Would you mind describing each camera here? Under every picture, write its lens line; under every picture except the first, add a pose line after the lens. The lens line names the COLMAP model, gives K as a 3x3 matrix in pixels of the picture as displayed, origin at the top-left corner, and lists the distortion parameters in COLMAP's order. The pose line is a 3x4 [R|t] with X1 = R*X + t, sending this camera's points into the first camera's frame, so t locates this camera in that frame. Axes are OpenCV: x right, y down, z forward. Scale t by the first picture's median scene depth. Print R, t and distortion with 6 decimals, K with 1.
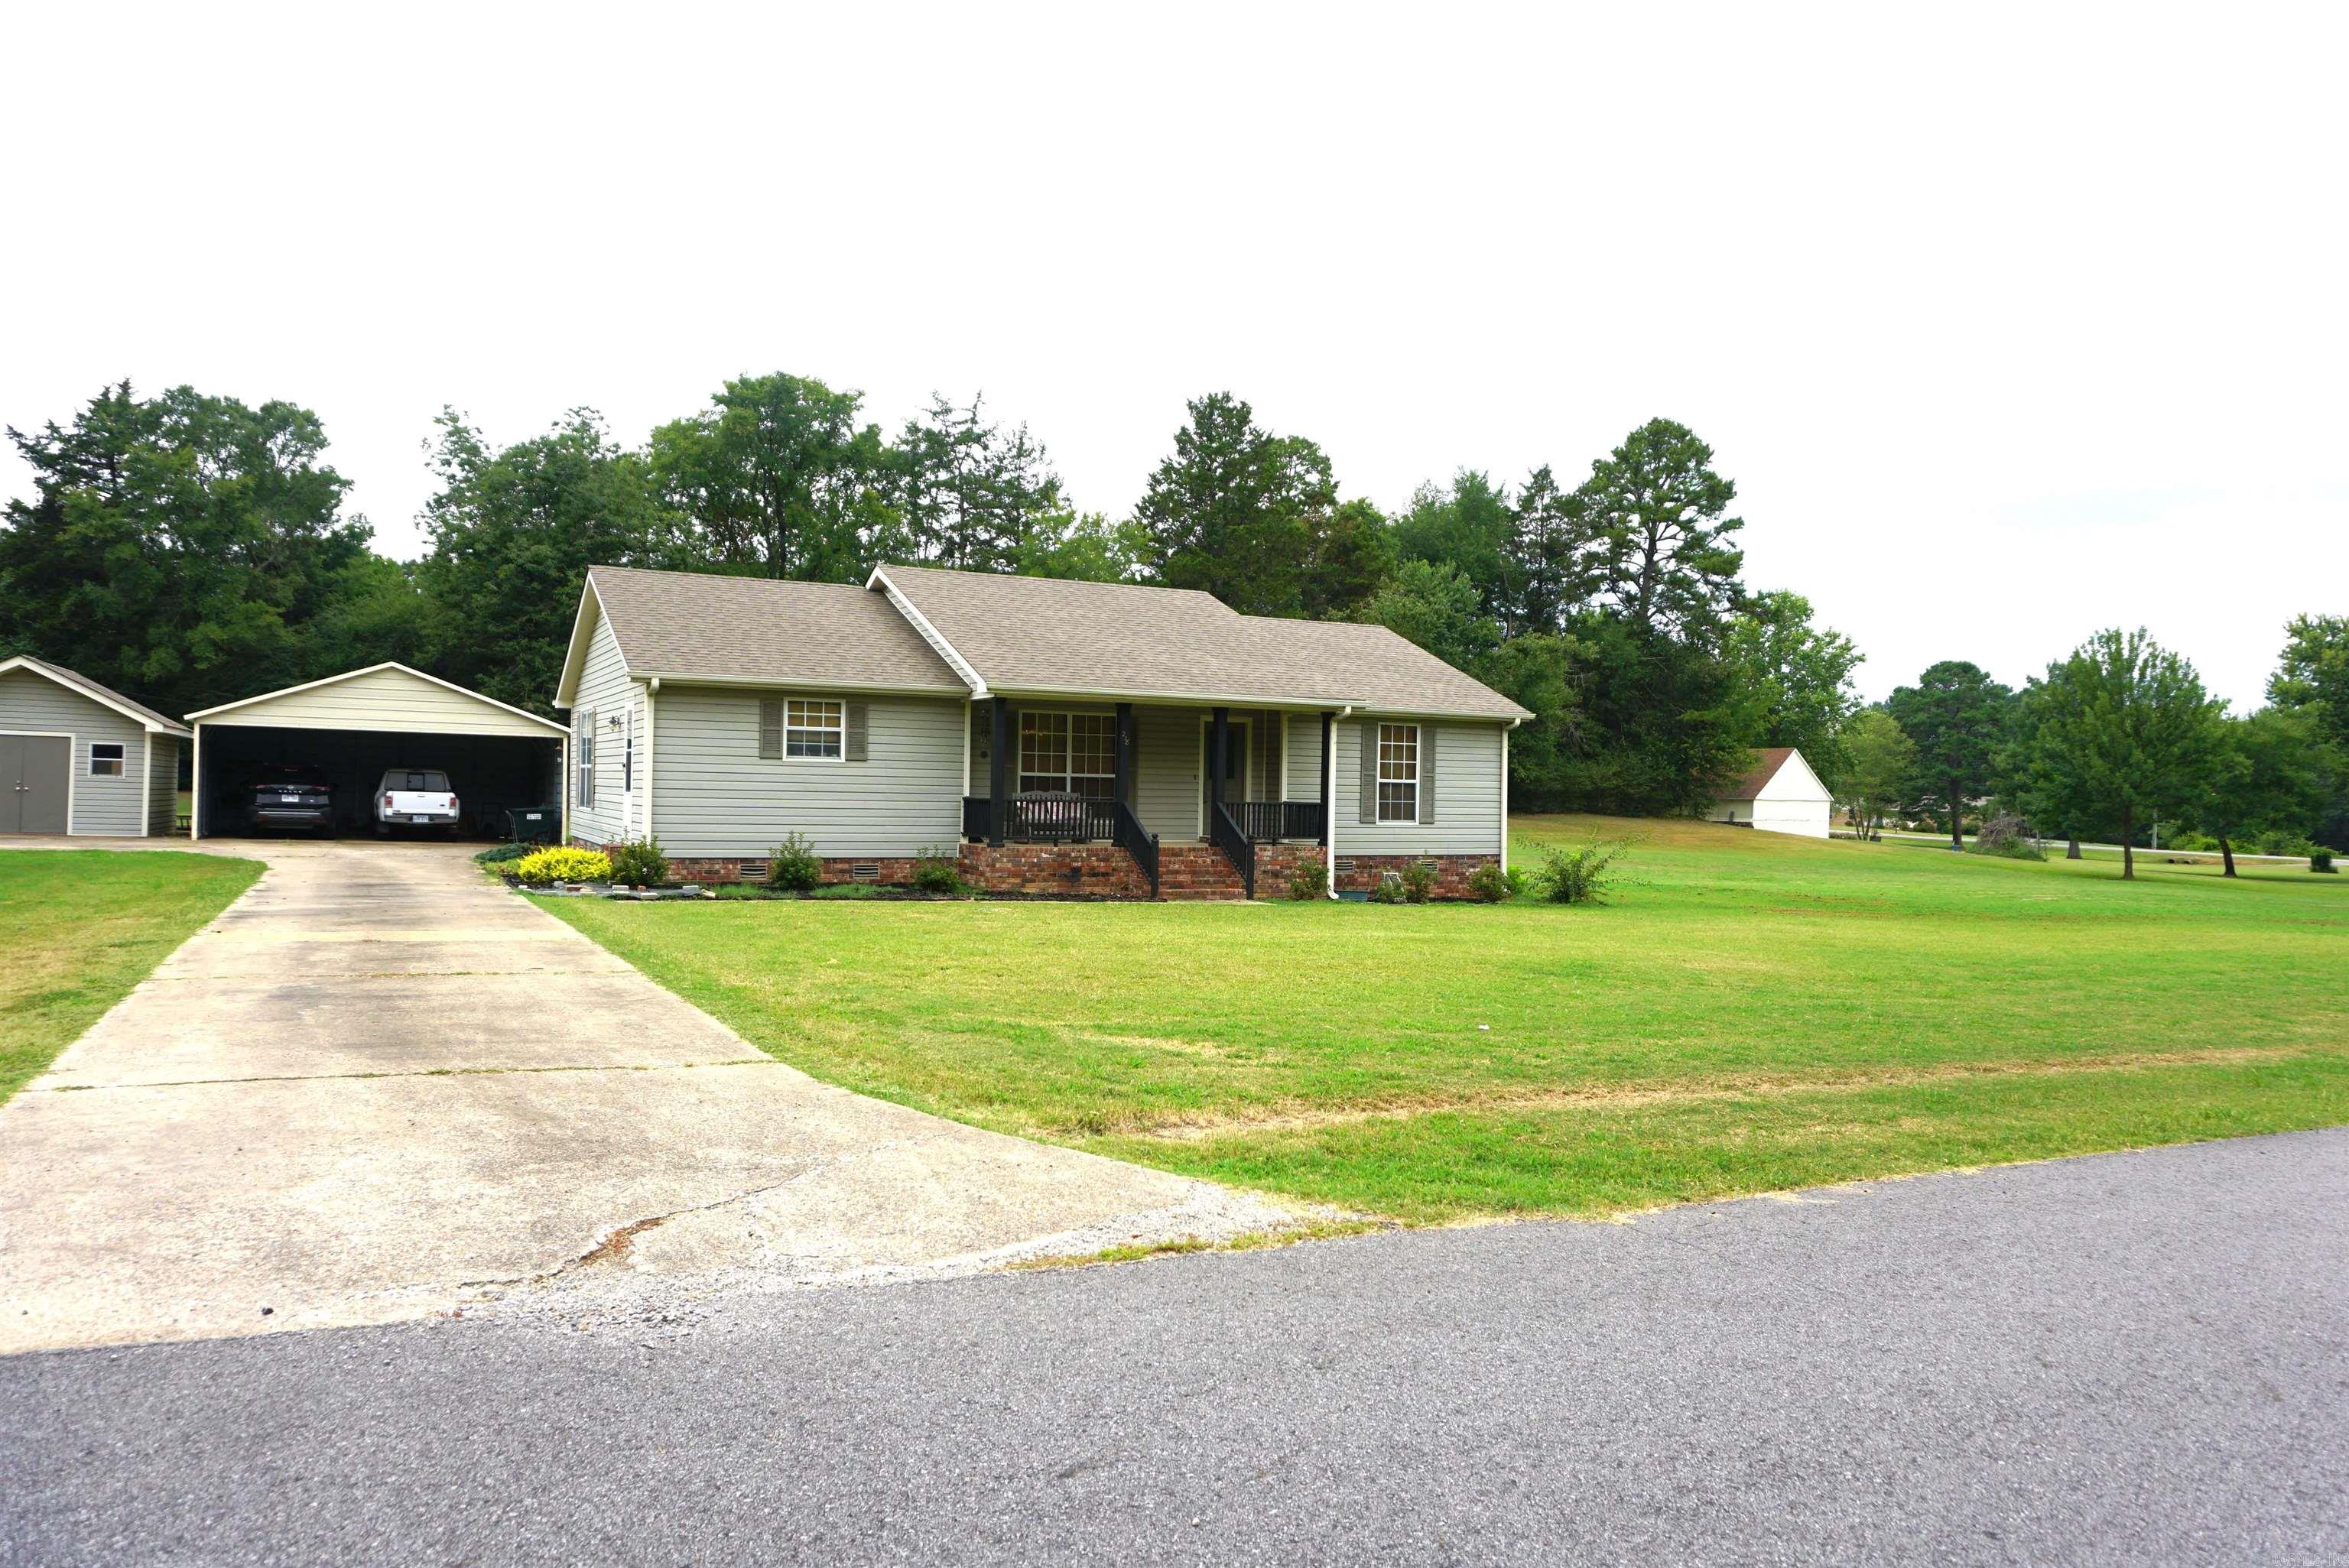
lens RADIAL K [[1566.7, 0, 1180.2], [0, 1566.7, 781.1], [0, 0, 1]] dist [-0.048614, 0.034477]
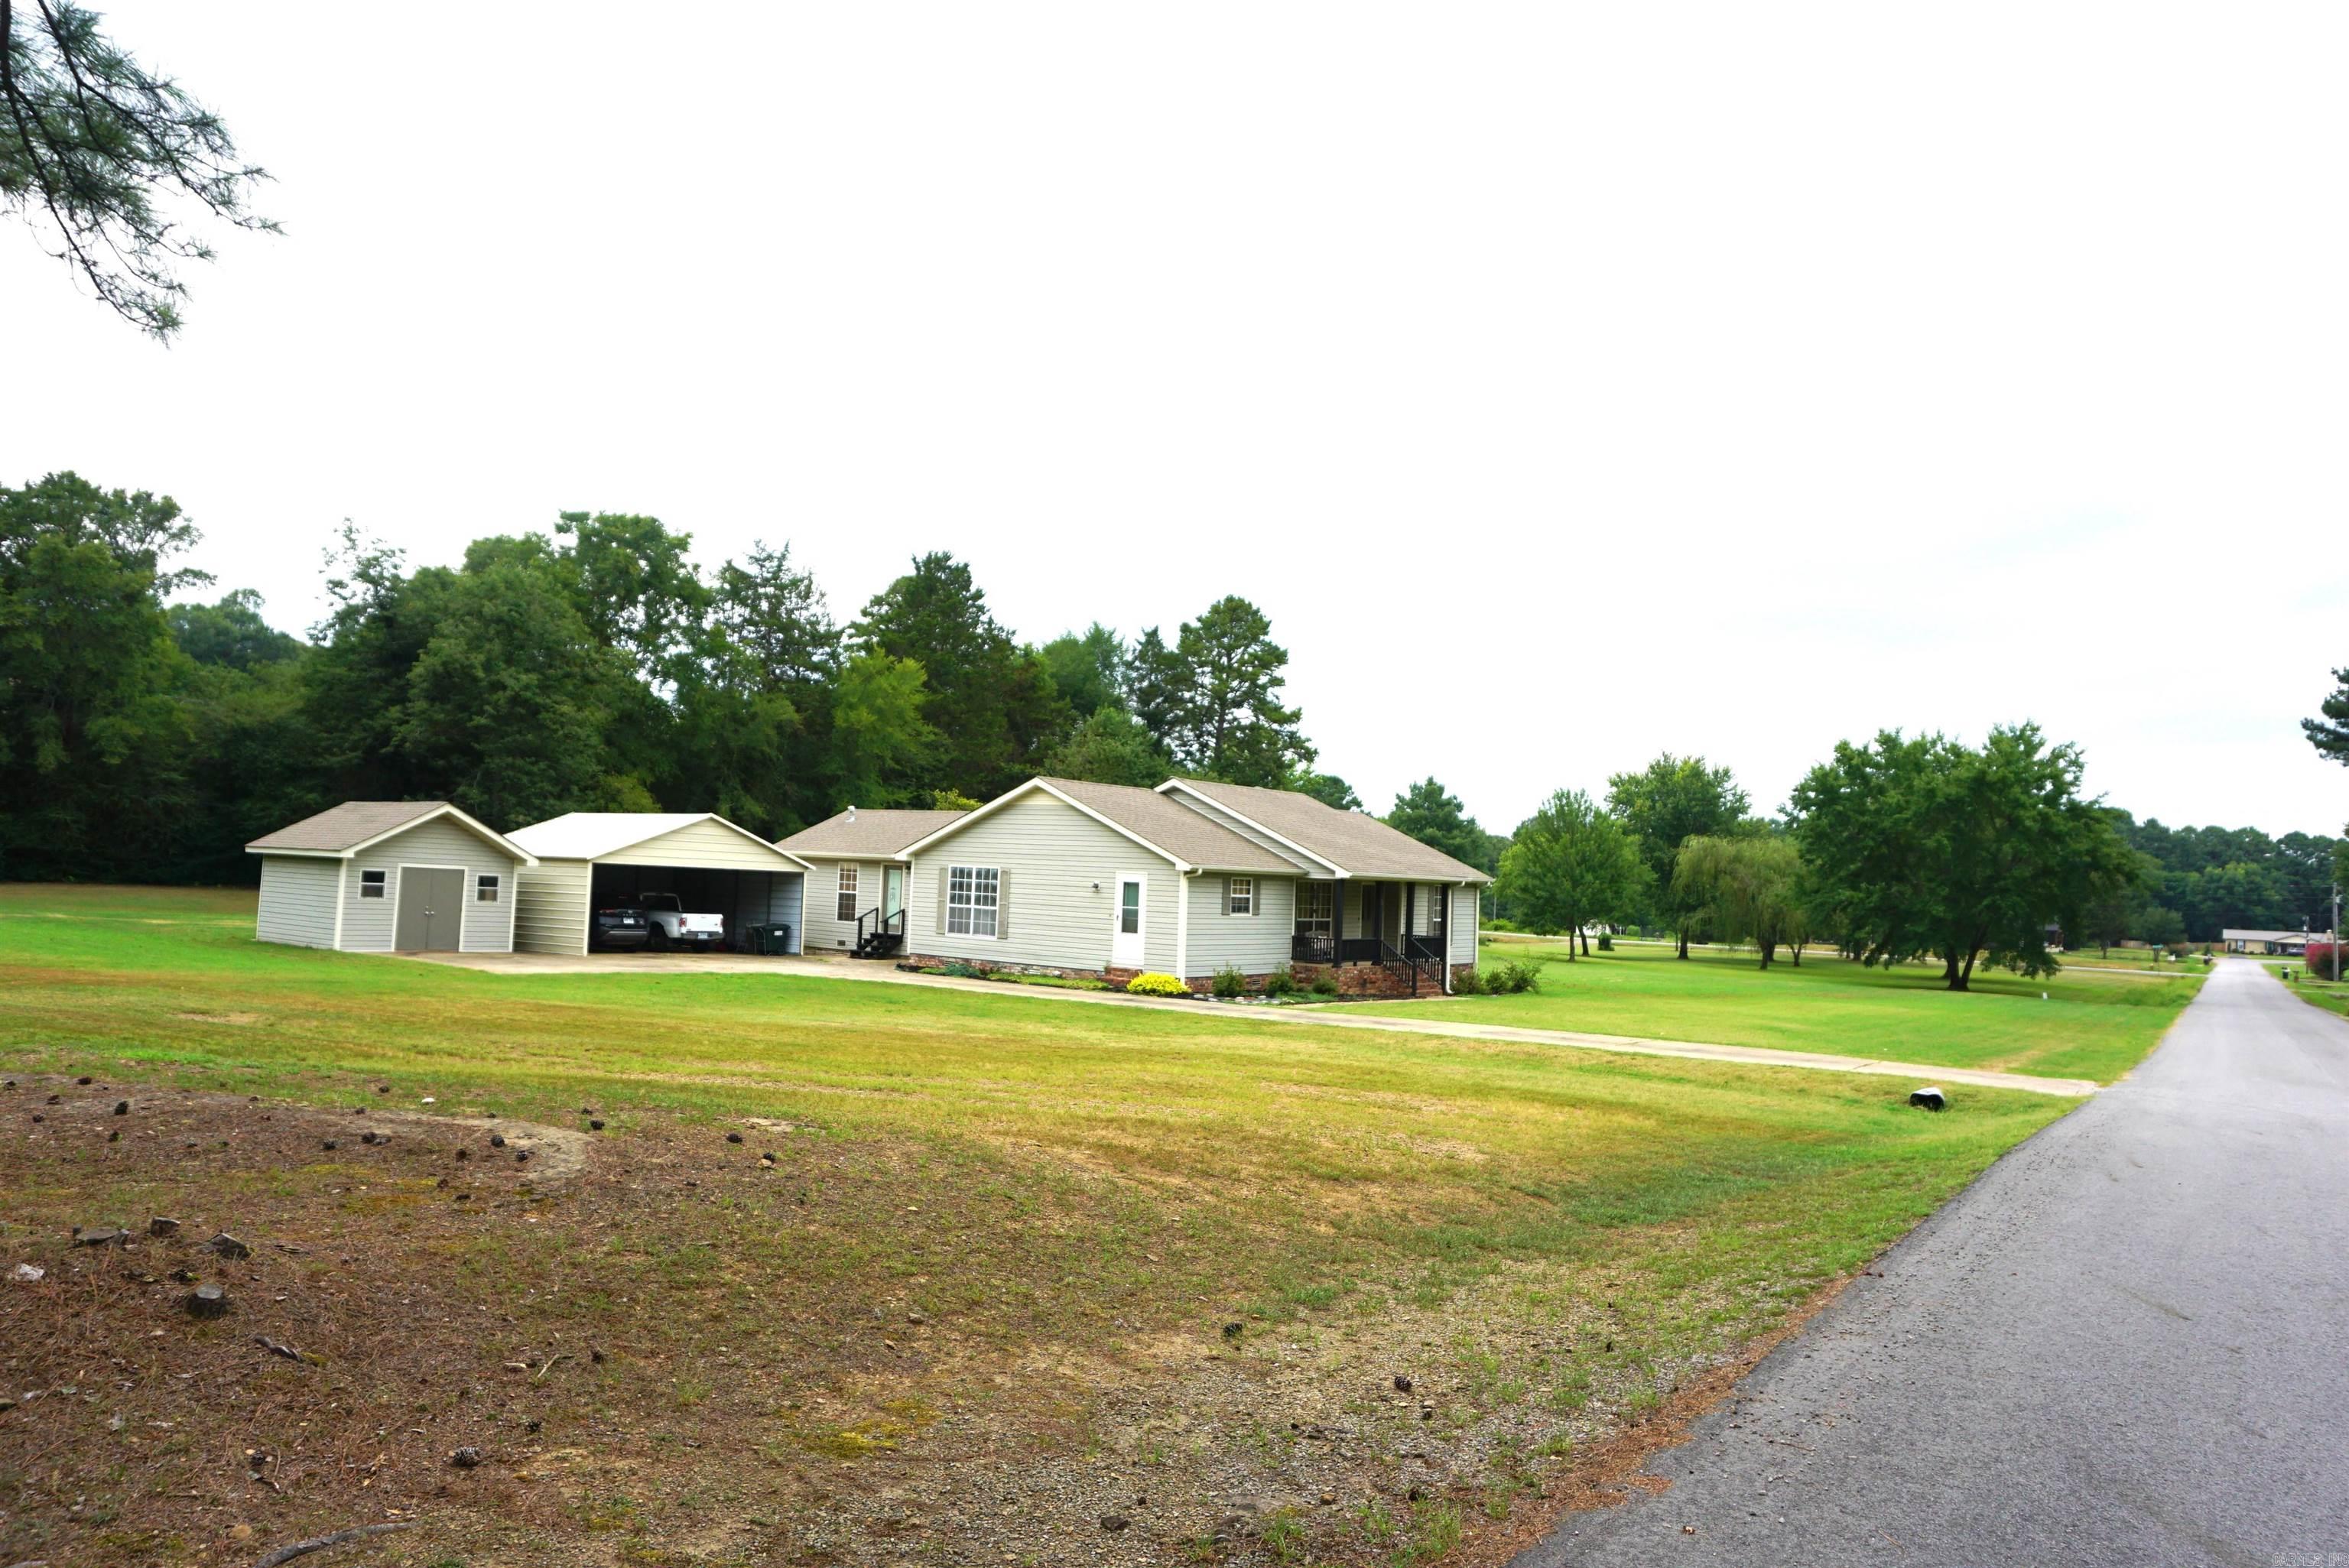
lens RADIAL K [[1566.7, 0, 1180.2], [0, 1566.7, 781.1], [0, 0, 1]] dist [-0.048614, 0.034477]
pose [[0.897488, 0.044672, 0.438771, -0.706792], [-0.026951, 0.998553, -0.046538, -0.052723], [-0.440215, 0.029942, 0.897393, -0.311049]]
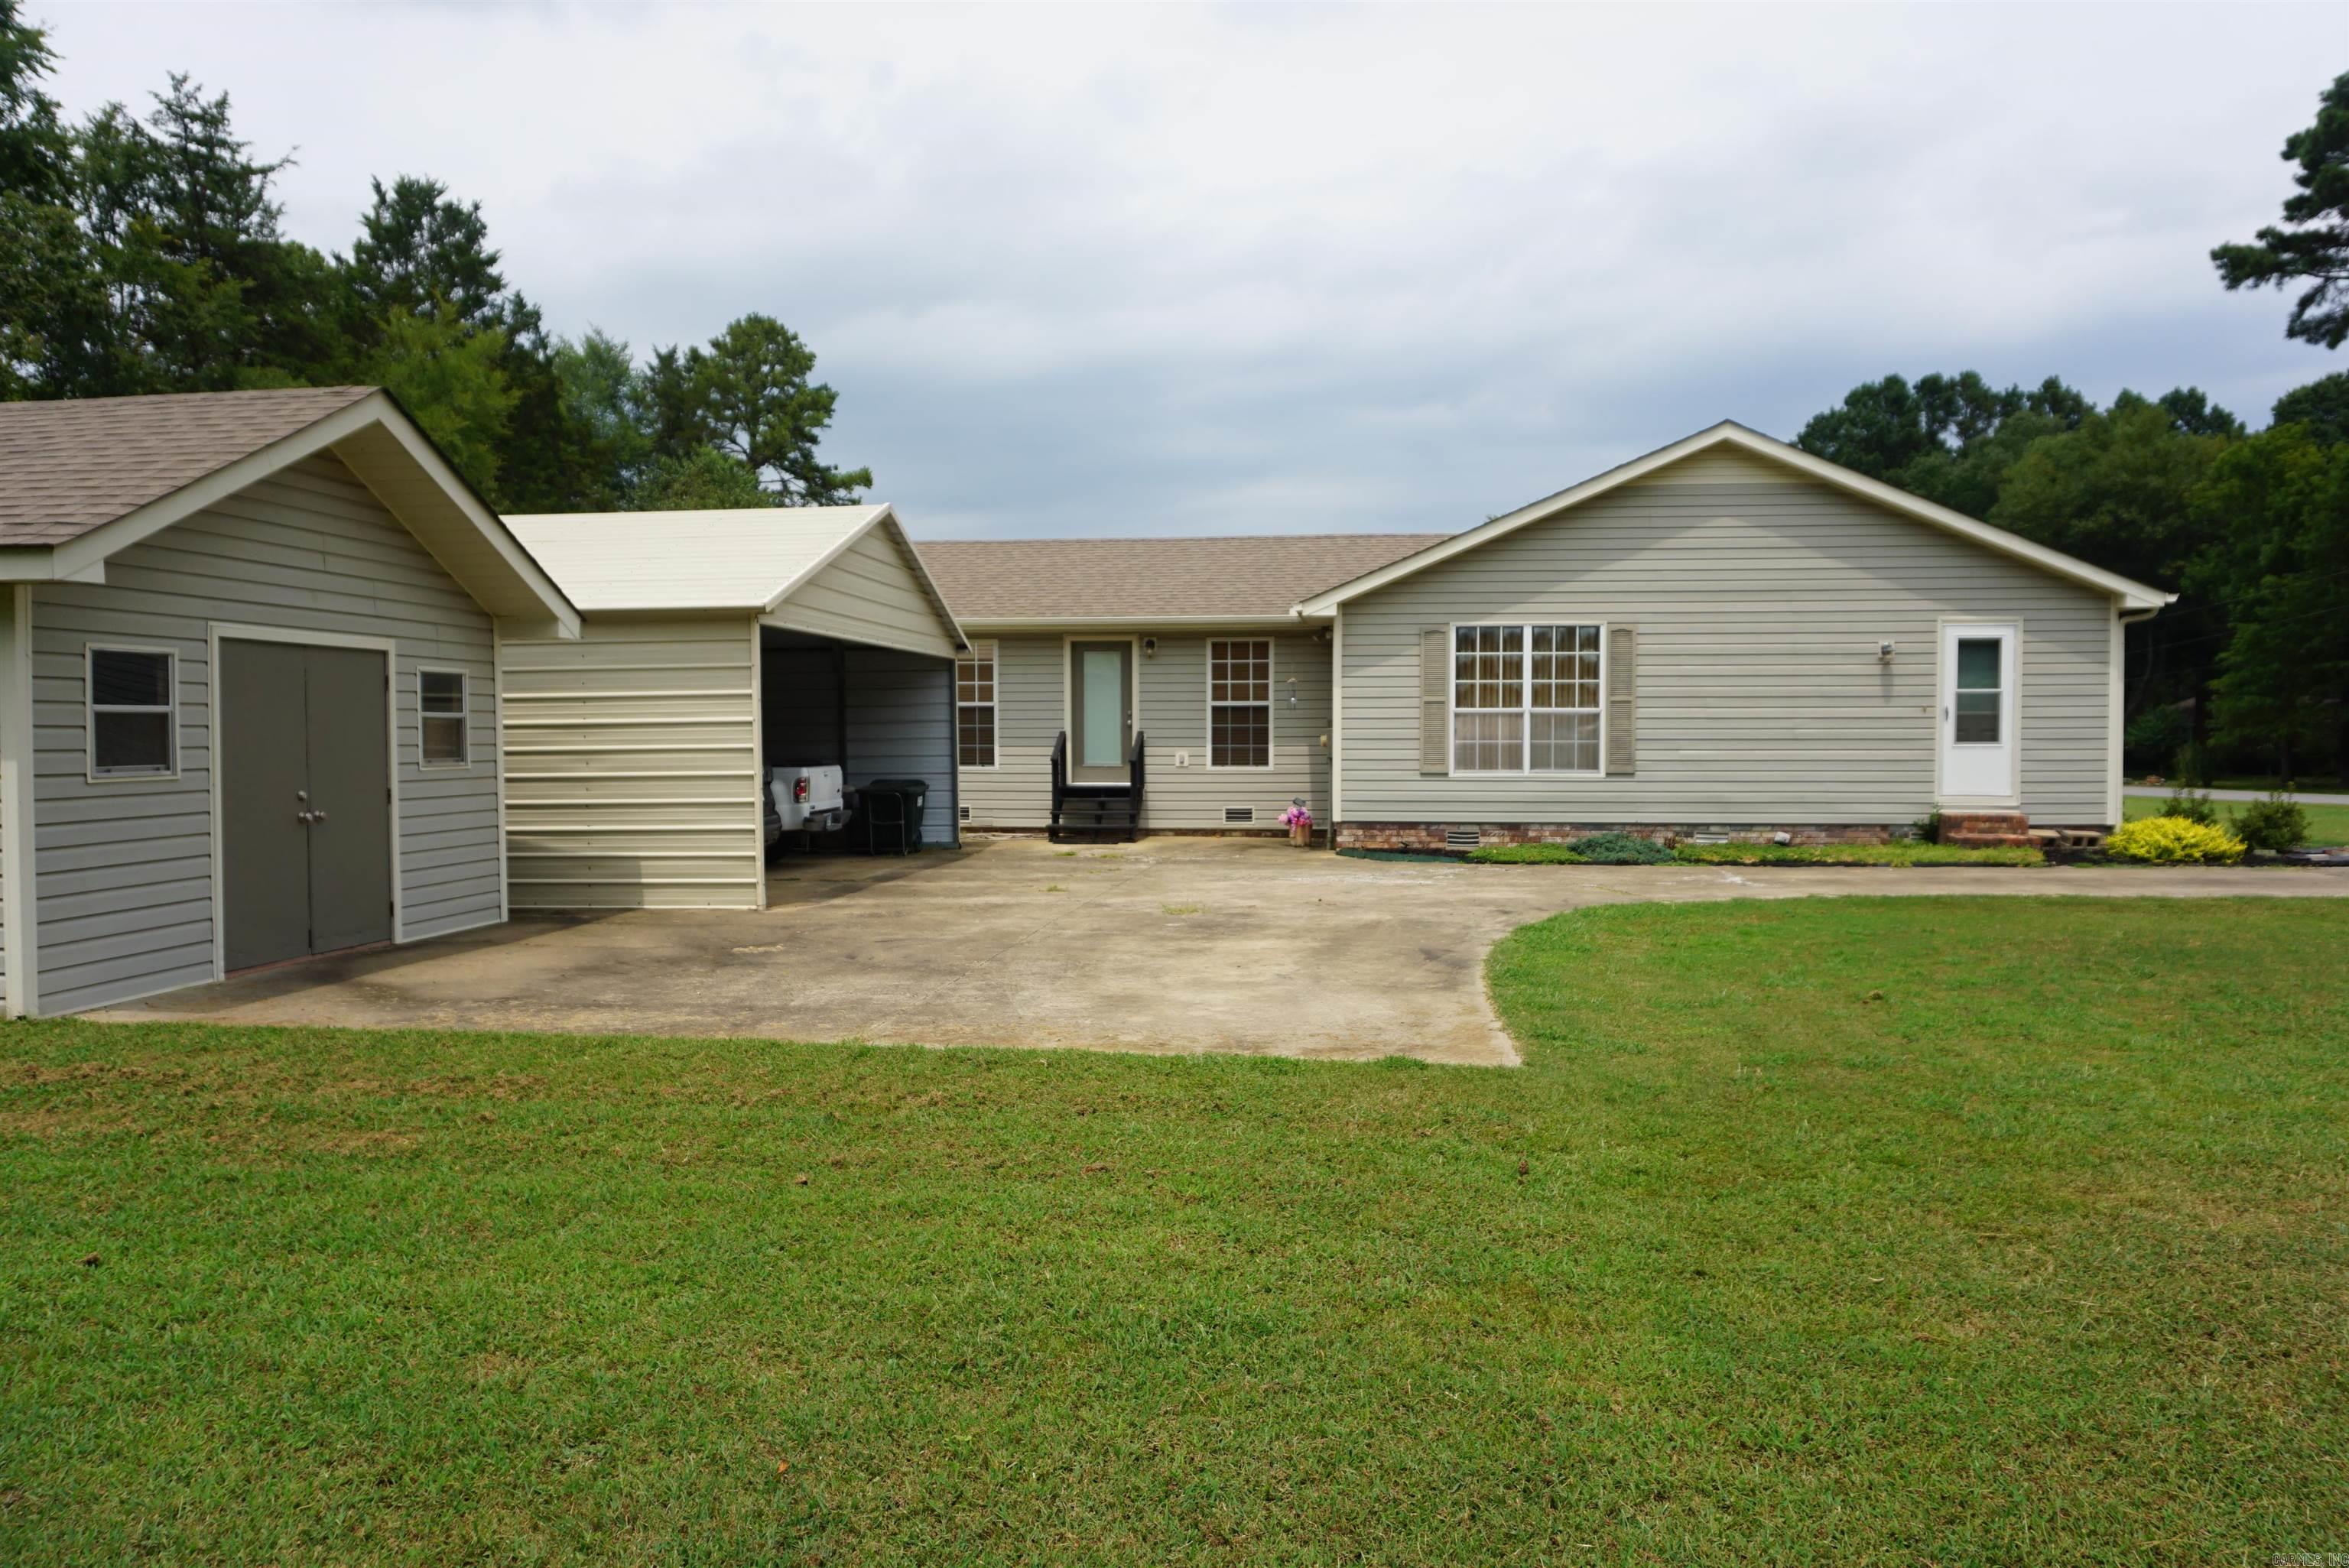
lens RADIAL K [[1566.7, 0, 1180.2], [0, 1566.7, 781.1], [0, 0, 1]] dist [-0.048614, 0.034477]
pose [[0.561590, -0.056062, 0.825515, -0.846751], [0.008692, 0.998047, 0.061866, -0.018466], [-0.827370, -0.027568, 0.560980, 0.627017]]
